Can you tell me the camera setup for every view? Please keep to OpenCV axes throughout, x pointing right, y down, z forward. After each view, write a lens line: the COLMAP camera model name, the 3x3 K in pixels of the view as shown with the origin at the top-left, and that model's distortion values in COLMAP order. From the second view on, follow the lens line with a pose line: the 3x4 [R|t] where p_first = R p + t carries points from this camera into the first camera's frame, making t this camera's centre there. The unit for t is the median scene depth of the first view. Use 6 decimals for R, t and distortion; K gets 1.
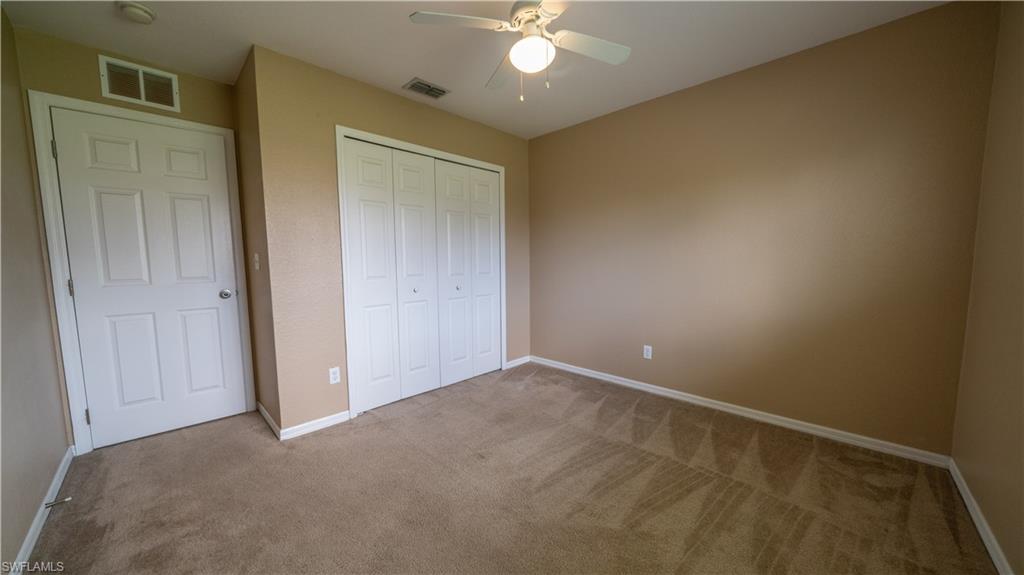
lens RADIAL K [[347.9, 0, 504.7], [0, 347.9, 290.1], [0, 0, 1]] dist [-0.009612, 0.000773]
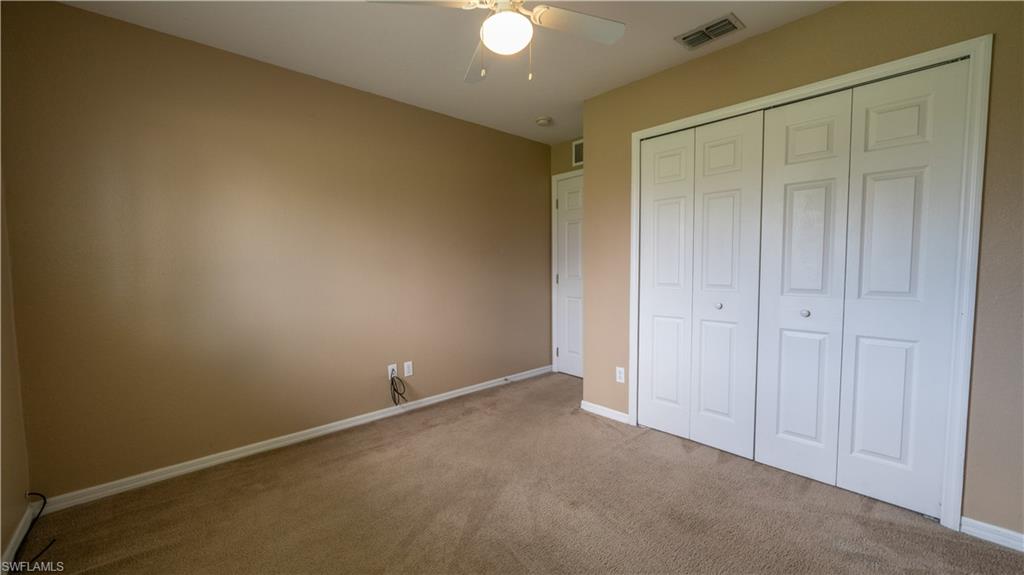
lens RADIAL K [[406.7, 0, 522.6], [0, 406.7, 291.6], [0, 0, 1]] dist [-0.002846, 0.001568]
pose [[-0.033464, 0.070281, -0.996966, 0.512093], [-0.084719, 0.993735, 0.072897, -0.047760], [0.995843, 0.086902, -0.027300, 0.507403]]
